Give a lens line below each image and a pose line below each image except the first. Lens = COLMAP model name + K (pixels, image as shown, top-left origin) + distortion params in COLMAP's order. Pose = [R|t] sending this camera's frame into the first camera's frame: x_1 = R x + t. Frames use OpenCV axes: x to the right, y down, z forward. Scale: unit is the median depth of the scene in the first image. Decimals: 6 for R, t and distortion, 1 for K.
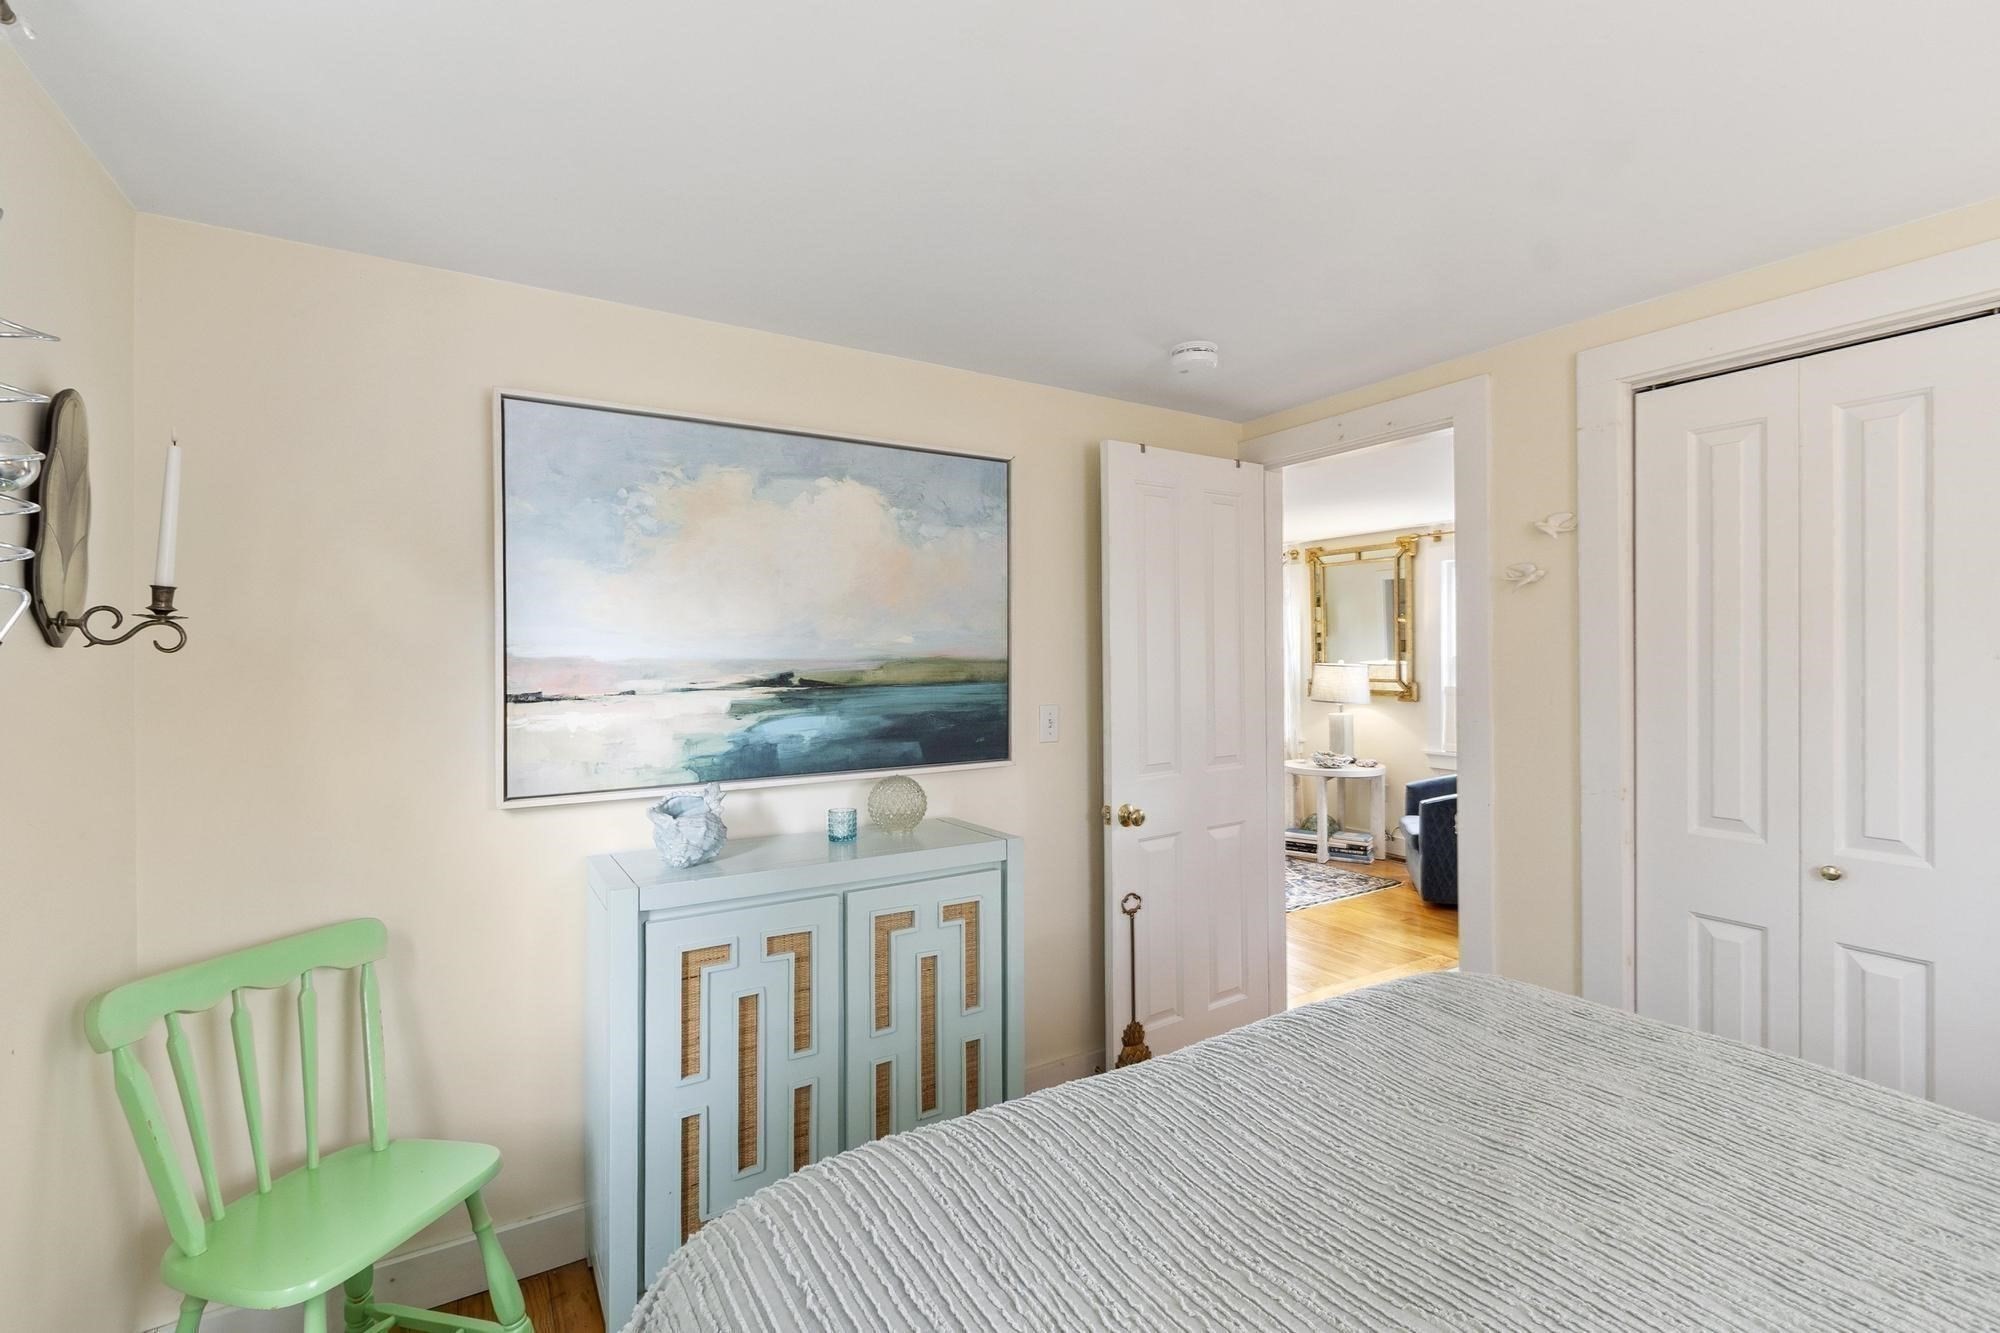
lens RADIAL K [[874.5, 0, 982.2], [0, 874.5, 658.6], [0, 0, 1]] dist [0.001383, -0.000190]
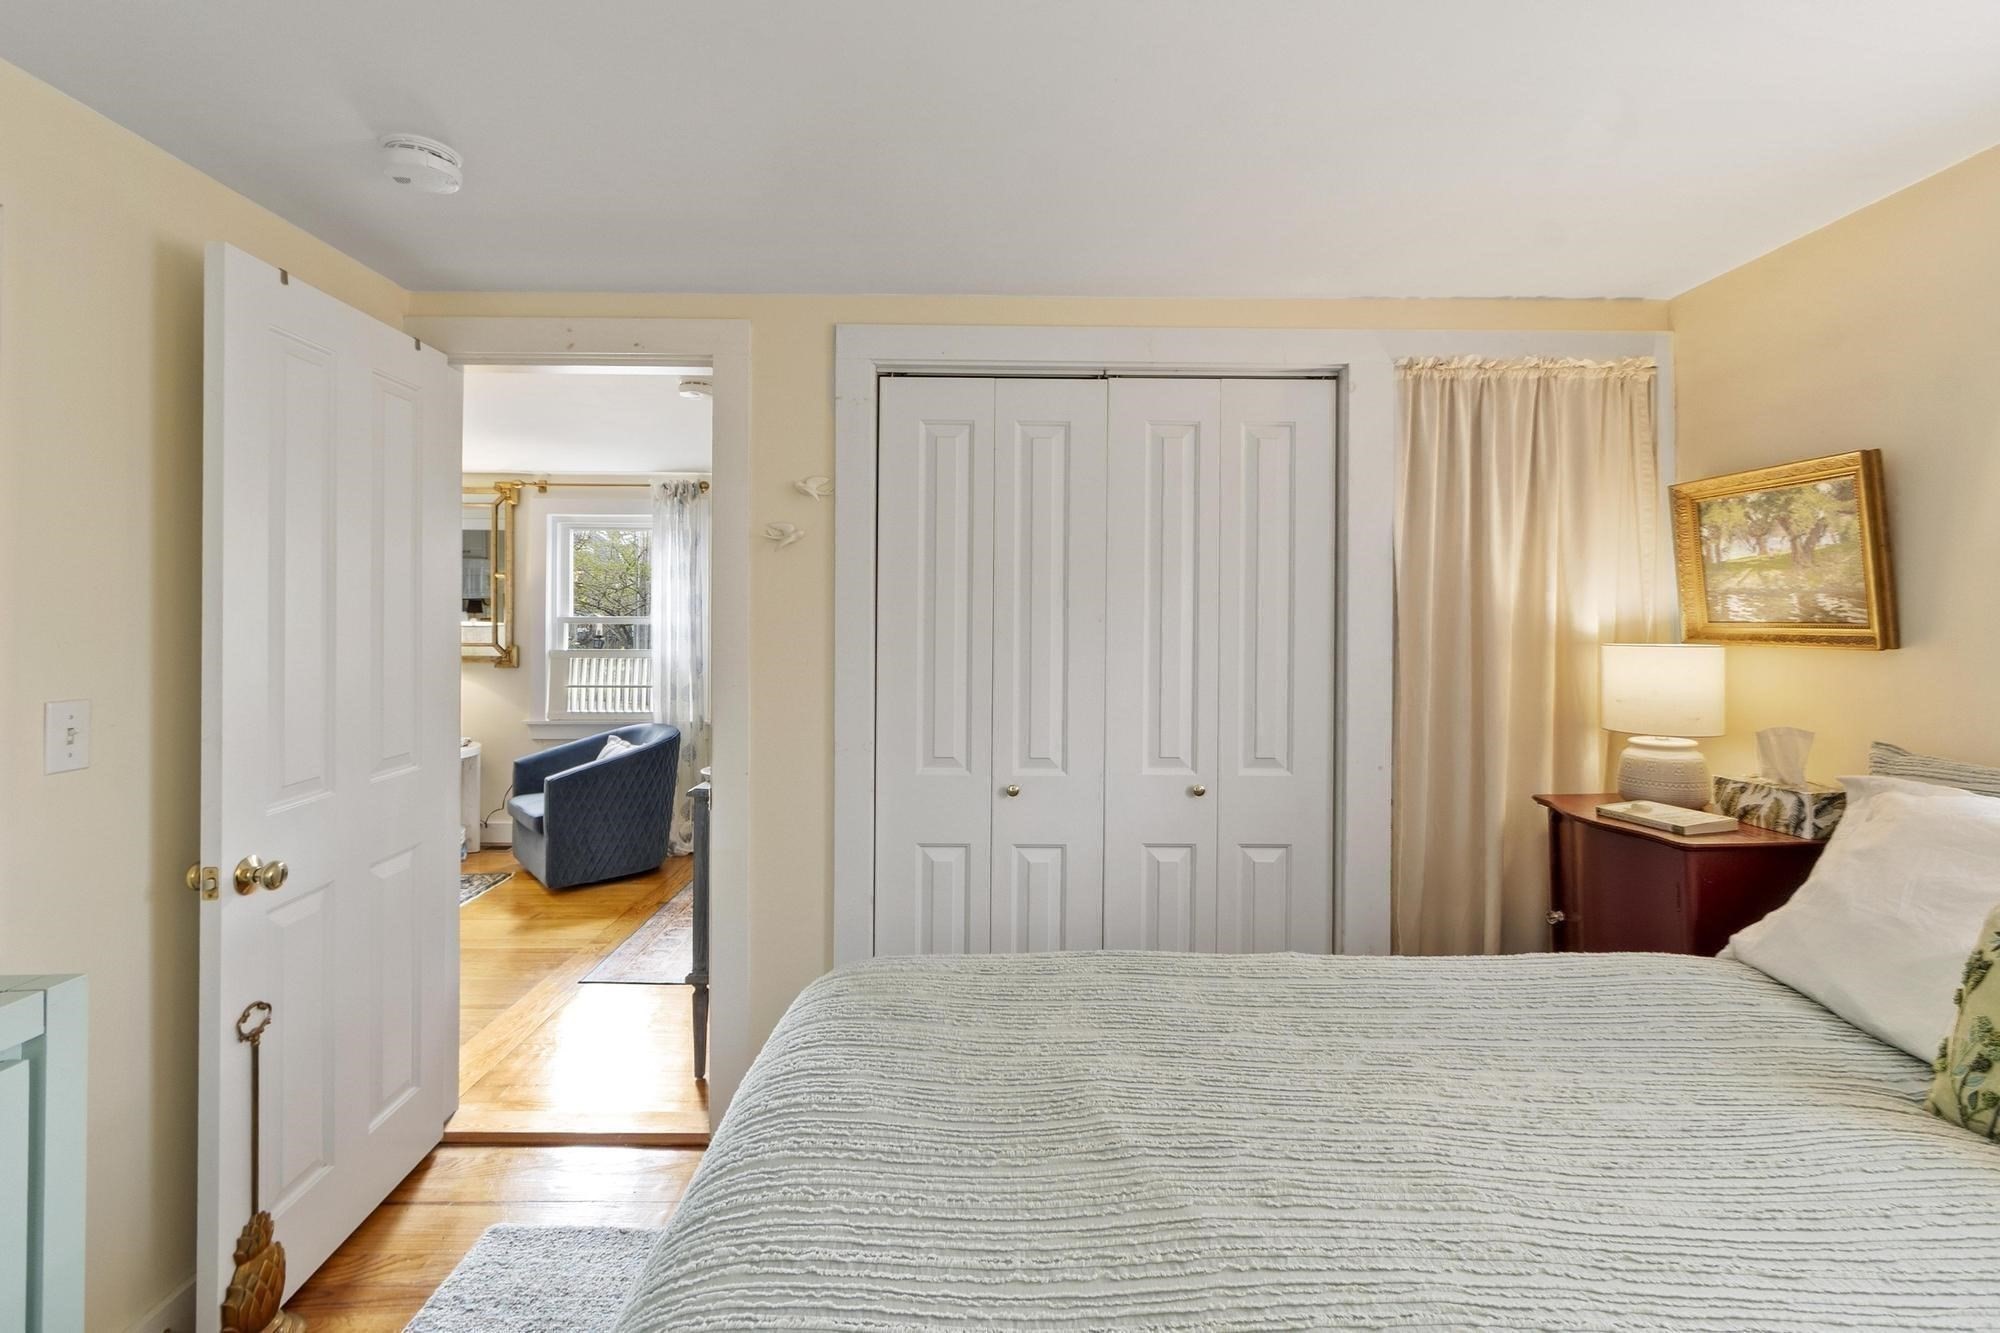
lens RADIAL K [[894.8, 0, 995.4], [0, 894.8, 614.8], [0, 0, 1]] dist [0.001060, -0.000240]
pose [[0.506010, 0.011391, 0.862453, -0.107542], [-0.005705, 0.999935, -0.009859, 0.002923], [-0.862509, 0.000069, 0.506042, 0.245841]]
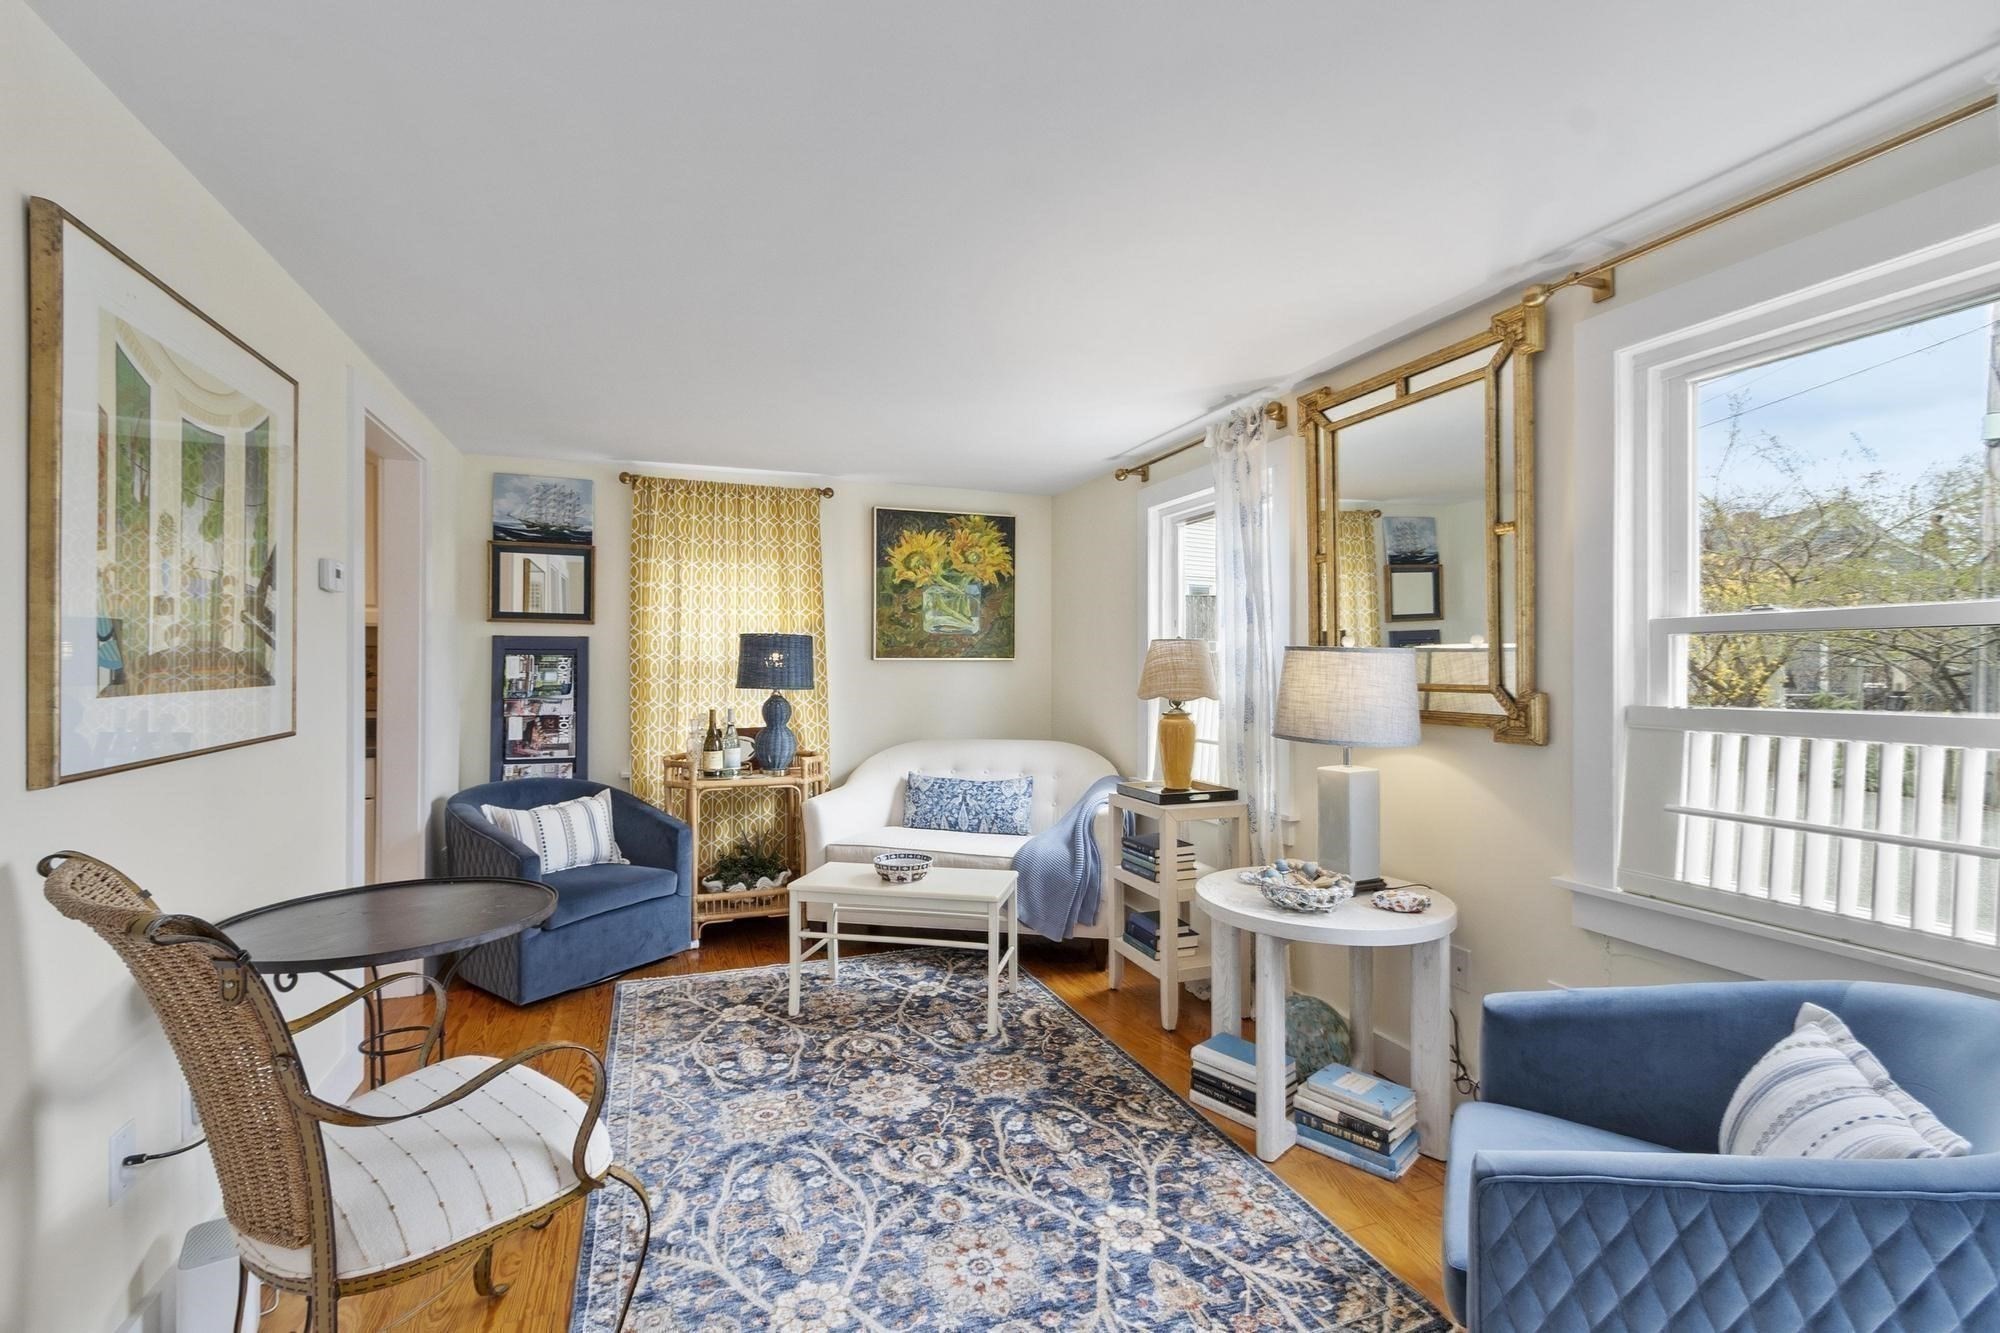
lens RADIAL K [[877.5, 0, 994.2], [0, 877.5, 669.3], [0, 0, 1]] dist [-0.000248, -0.000249]
pose [[0.984808, 0.009030, -0.173412, 0.740088], [-0.009416, 0.999955, -0.001402, 0.044007], [0.173391, 0.003014, 0.984848, 1.321214]]
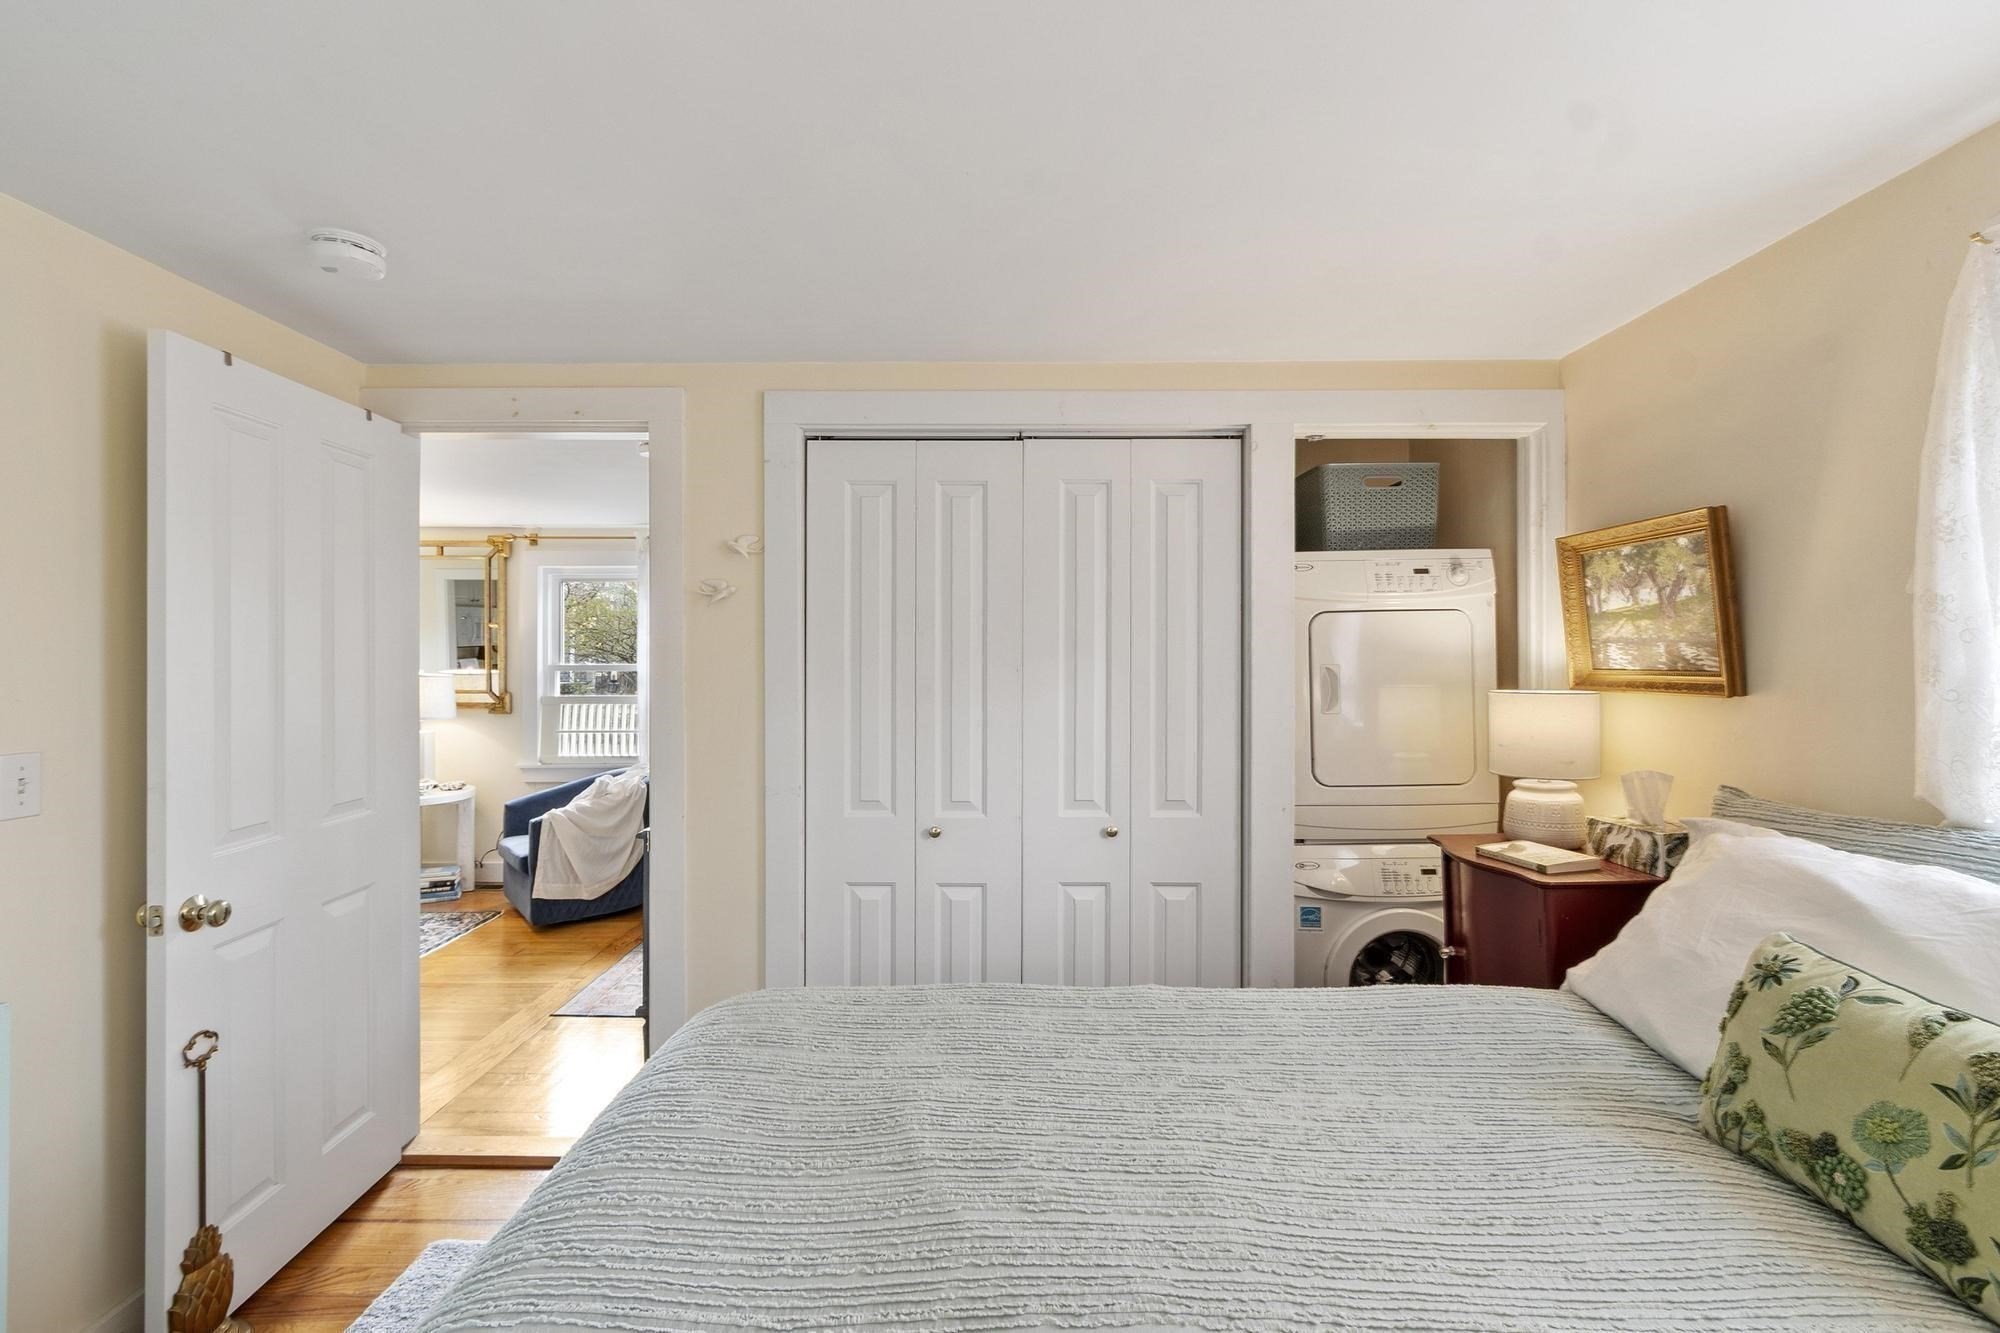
lens RADIAL K [[879.4, 0, 994.0], [0, 879.4, 655.6], [0, 0, 1]] dist [0.000907, -0.000200]
pose [[0.519716, 0.009570, 0.854285, -0.085951], [-0.000169, 0.999938, -0.011099, -0.005602], [-0.854339, 0.005624, 0.519686, 0.151197]]
